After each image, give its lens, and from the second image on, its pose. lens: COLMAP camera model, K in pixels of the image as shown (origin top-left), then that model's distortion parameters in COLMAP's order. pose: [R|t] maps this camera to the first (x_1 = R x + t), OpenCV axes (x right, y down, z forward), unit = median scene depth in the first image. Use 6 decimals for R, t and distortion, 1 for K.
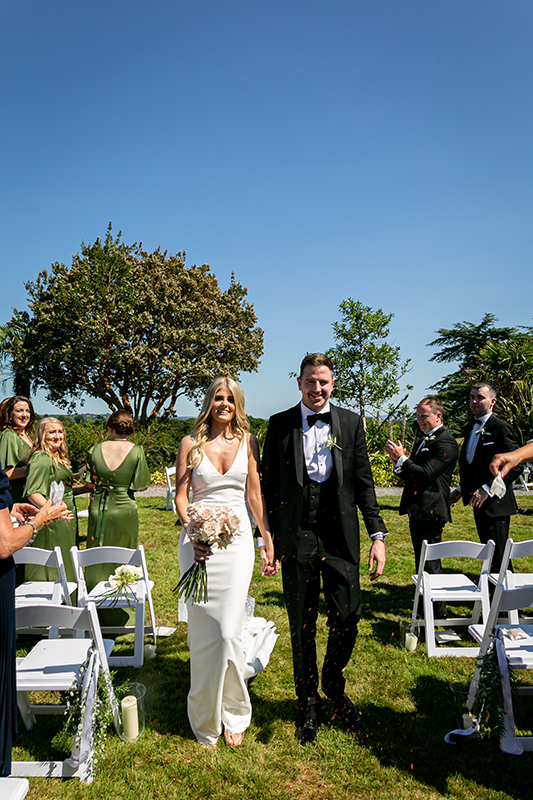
lens RADIAL K [[603.6, 0, 266.5], [0, 603.6, 400.0], [0, 0, 1]] dist [0.003031, 0.001423]
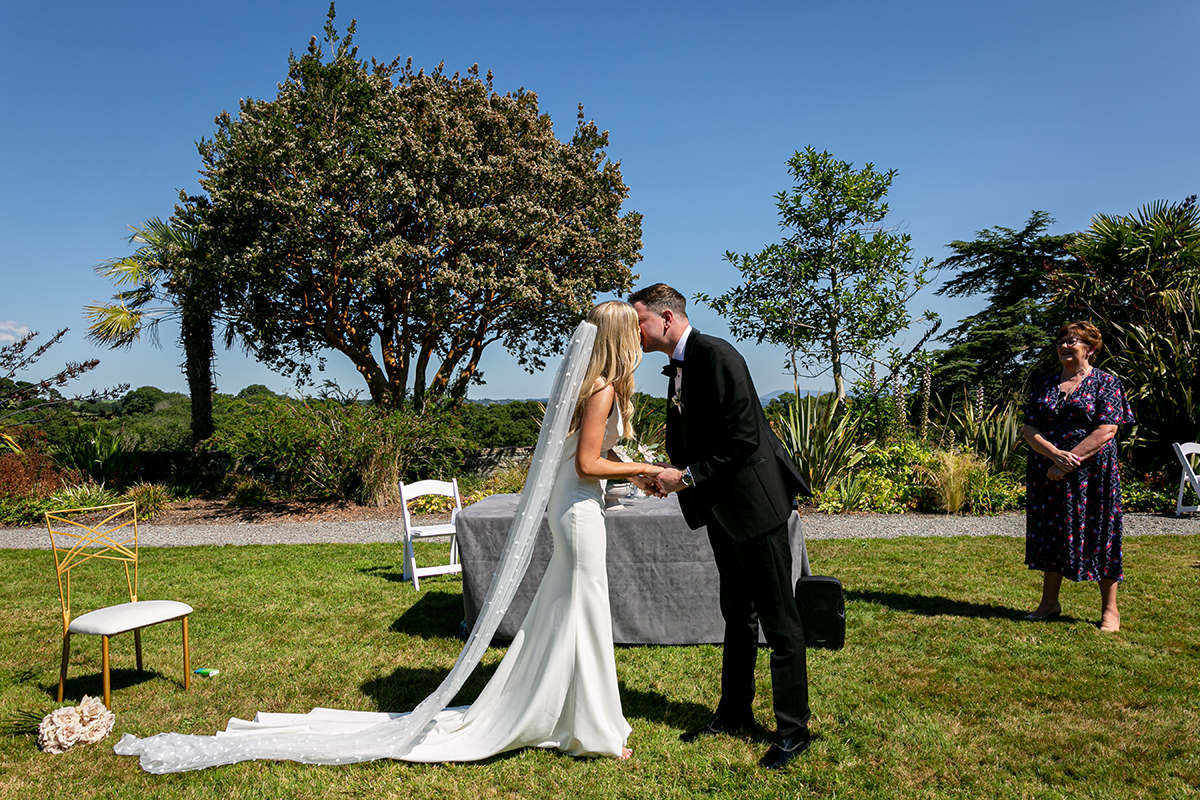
lens RADIAL K [[905.4, 0, 600.0], [0, 905.4, 400.0], [0, 0, 1]] dist [0.003031, 0.001423]
pose [[0.996359, -0.021424, -0.082523, 0.020230], [0.023971, 0.999263, 0.029997, 0.020721], [0.081819, -0.031866, 0.996138, 0.212647]]
